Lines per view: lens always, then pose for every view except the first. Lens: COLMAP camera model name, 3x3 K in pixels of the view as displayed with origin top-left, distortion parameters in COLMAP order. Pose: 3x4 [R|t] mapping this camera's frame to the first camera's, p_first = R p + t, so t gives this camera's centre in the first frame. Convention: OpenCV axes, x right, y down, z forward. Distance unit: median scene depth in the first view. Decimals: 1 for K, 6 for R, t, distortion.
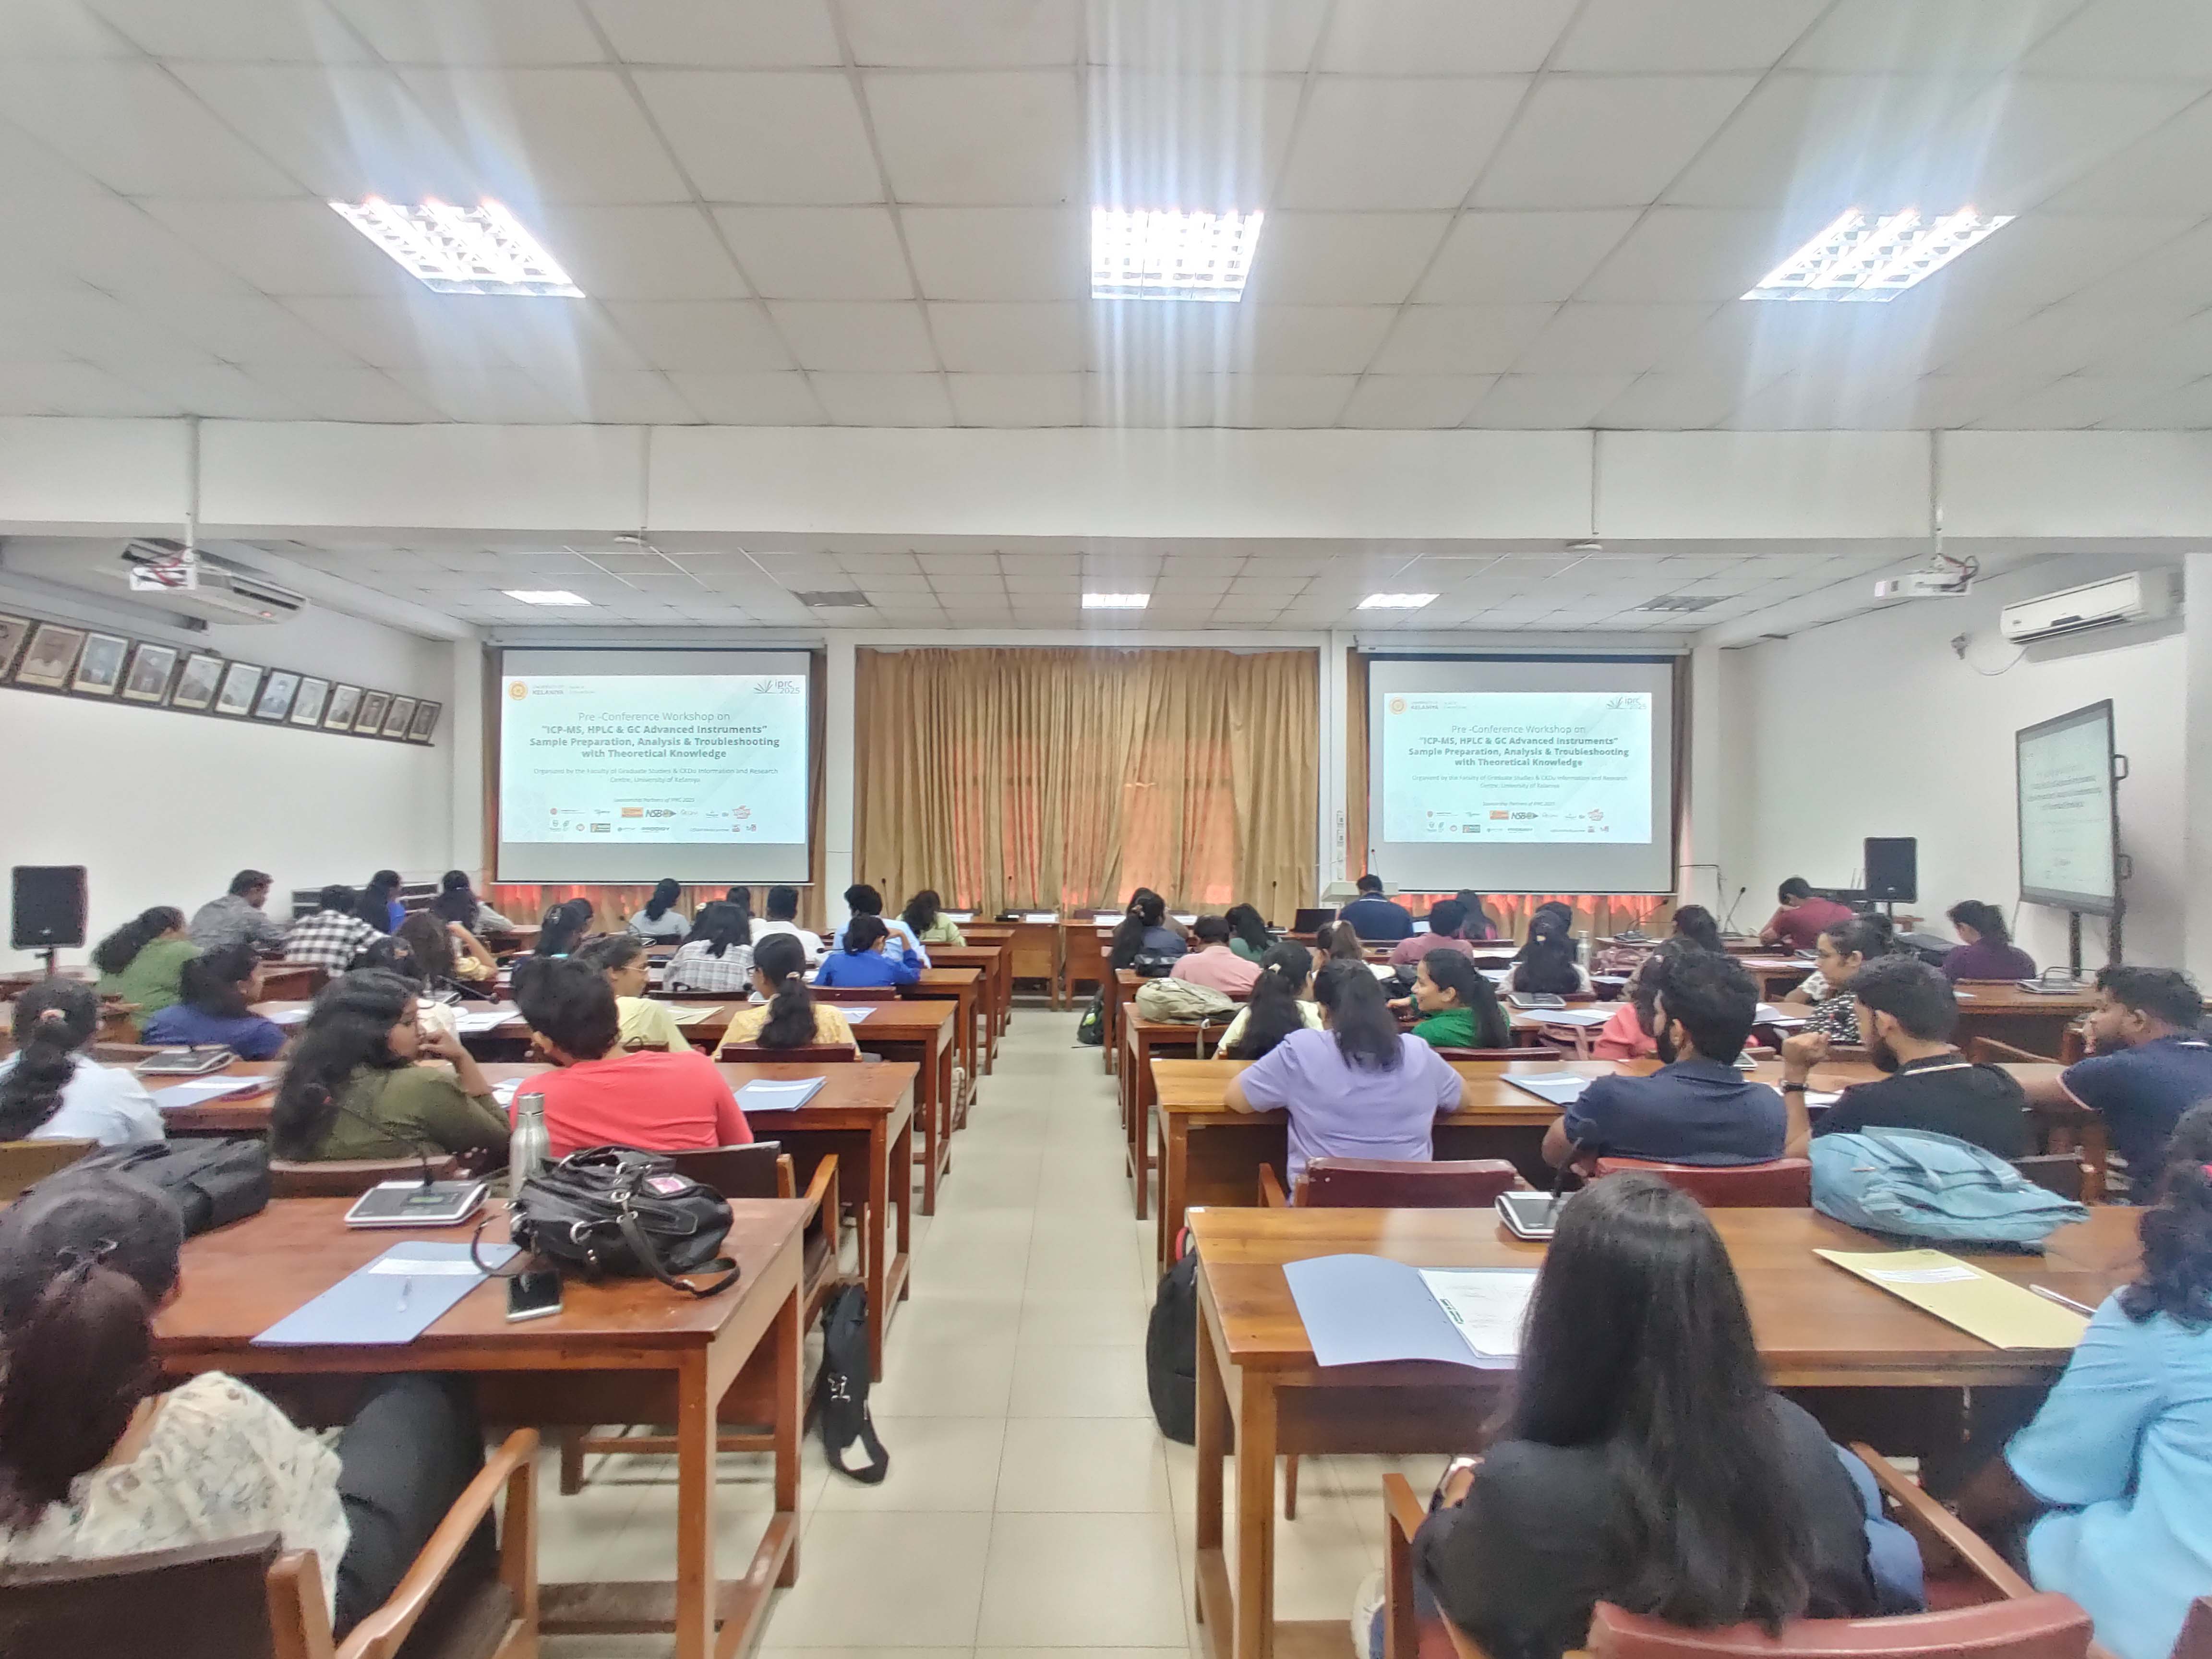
lens RADIAL K [[1091.2, 0, 1096.8], [0, 1091.2, 825.8], [0, 0, 1]] dist [-0.005541, 0.007374]
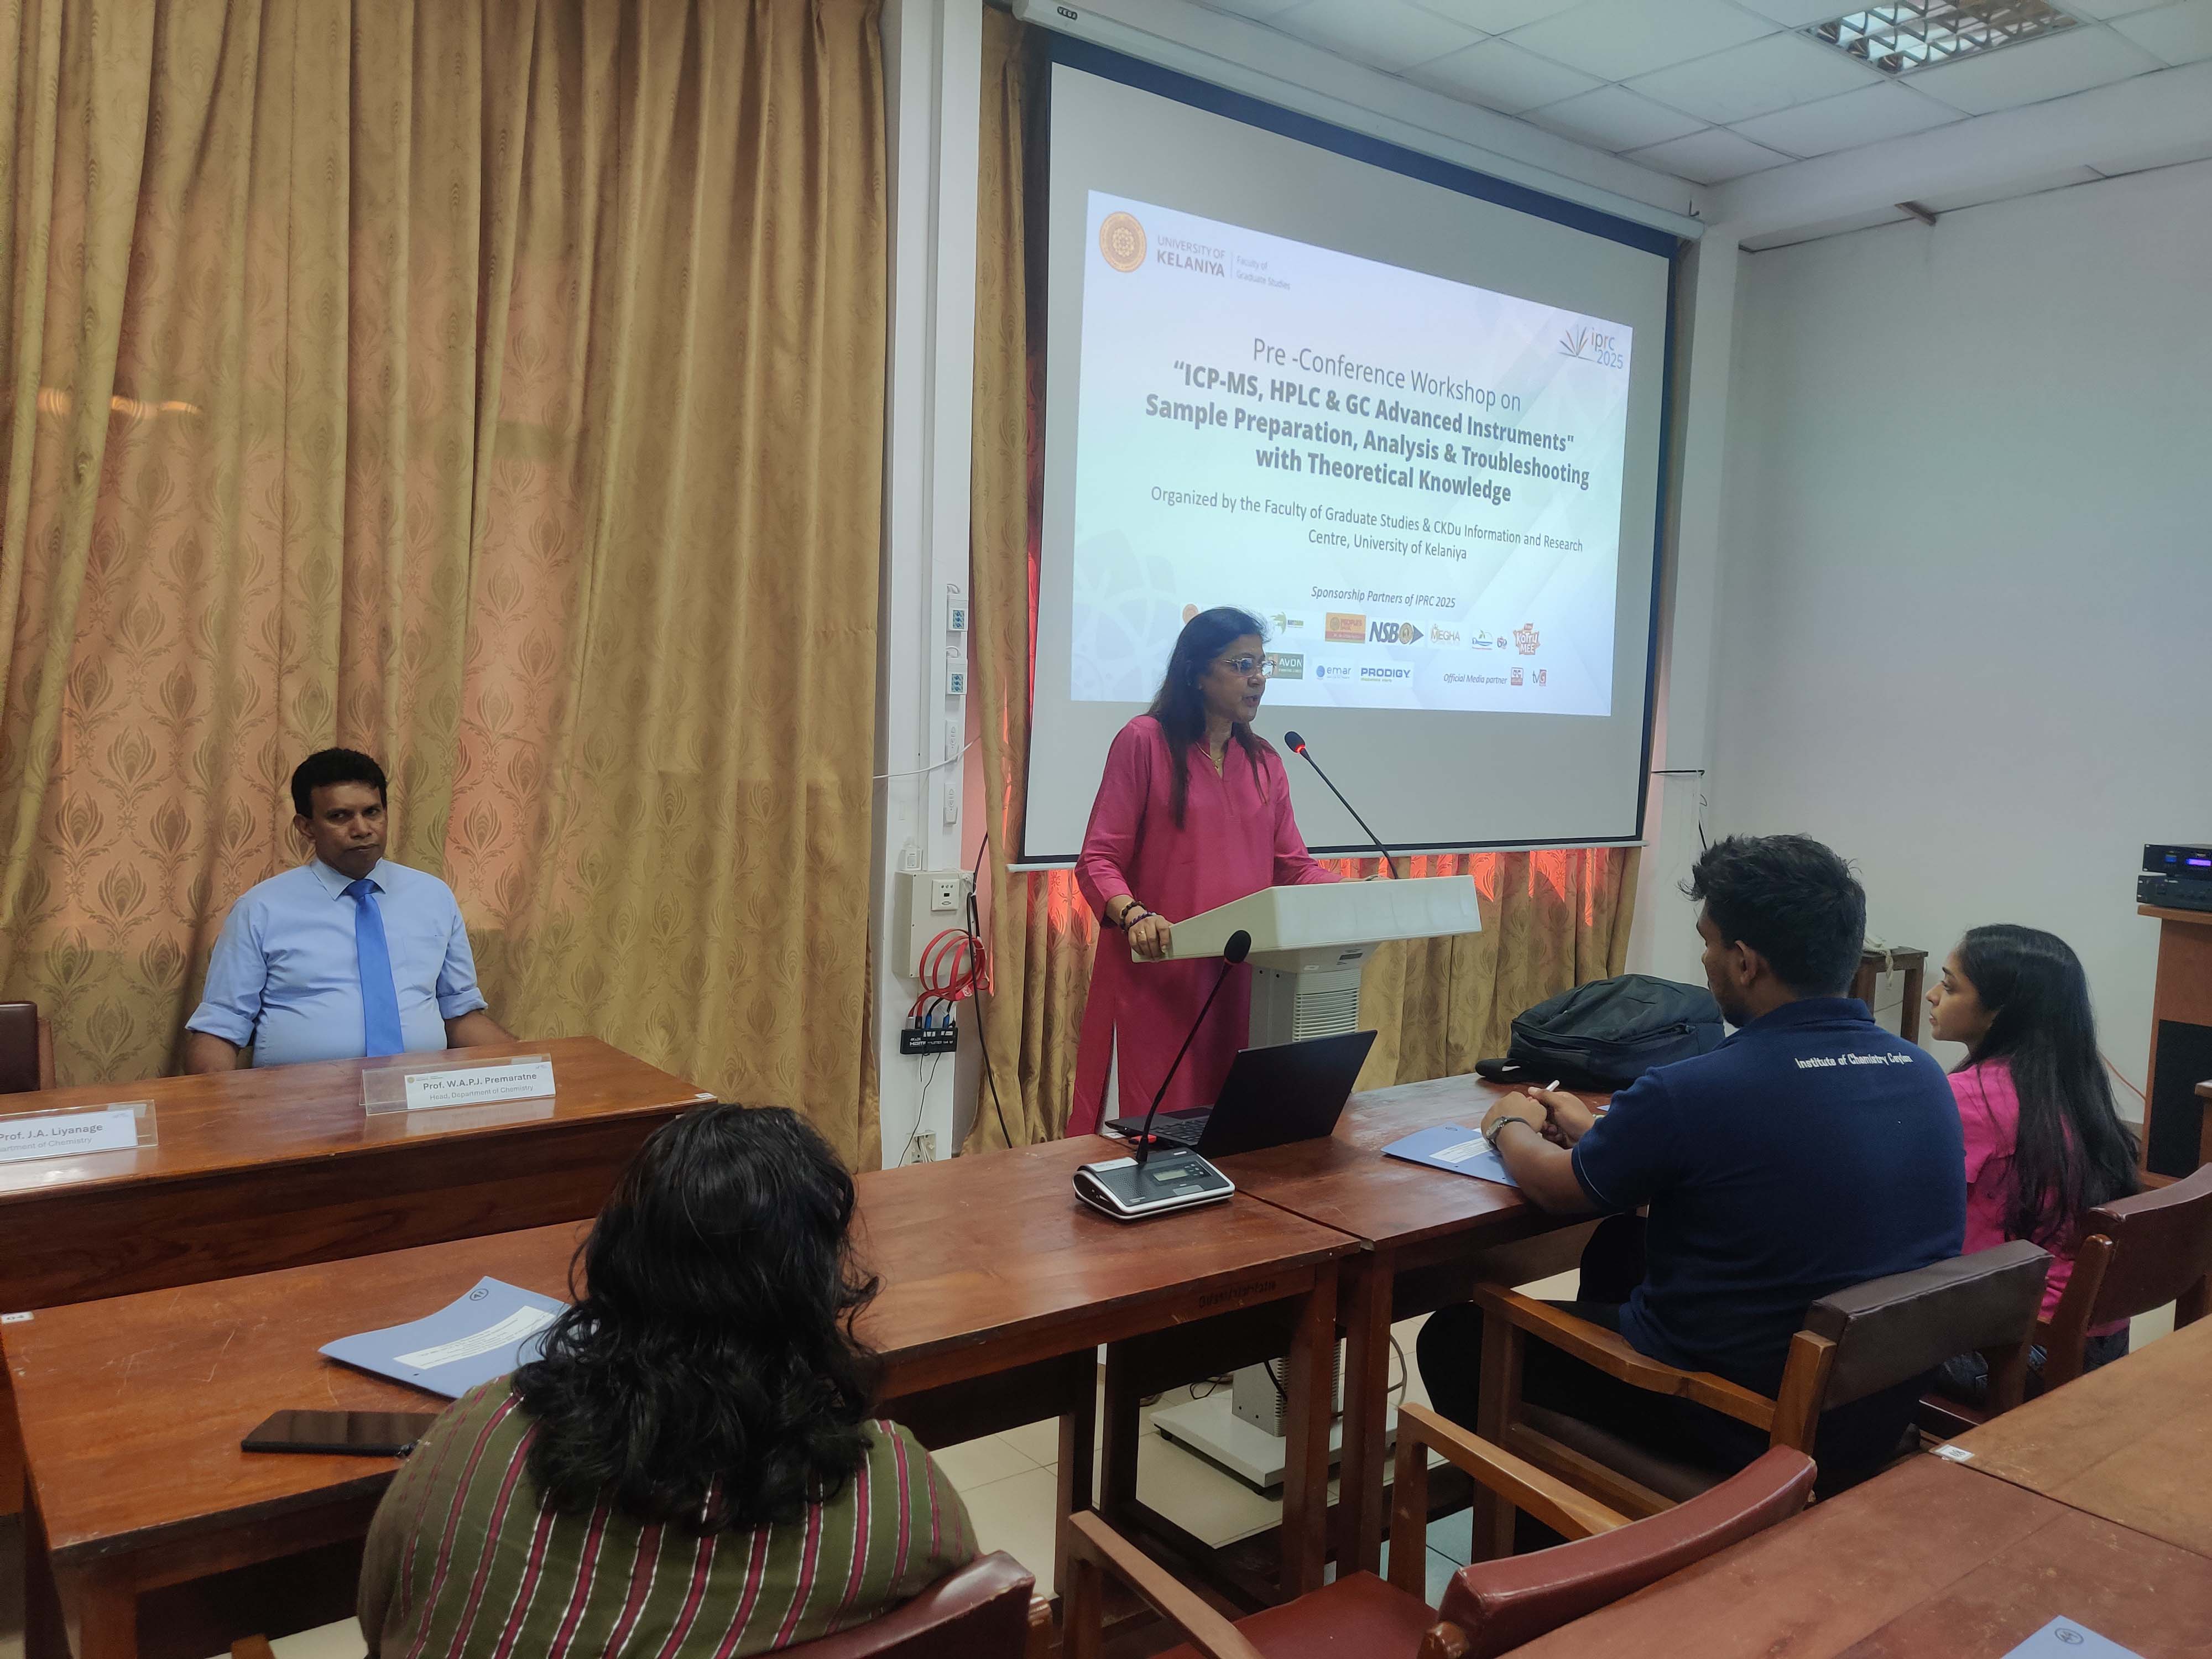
lens RADIAL K [[1652.0, 0, 1051.9], [0, 1652.0, 829.9], [0, 0, 1]] dist [0.036404, -0.018739]
pose [[0.804388, -0.024958, 0.593580, -0.012707], [-0.038100, 0.994894, 0.093463, 0.008290], [-0.592882, -0.097795, 0.799329, 0.634886]]
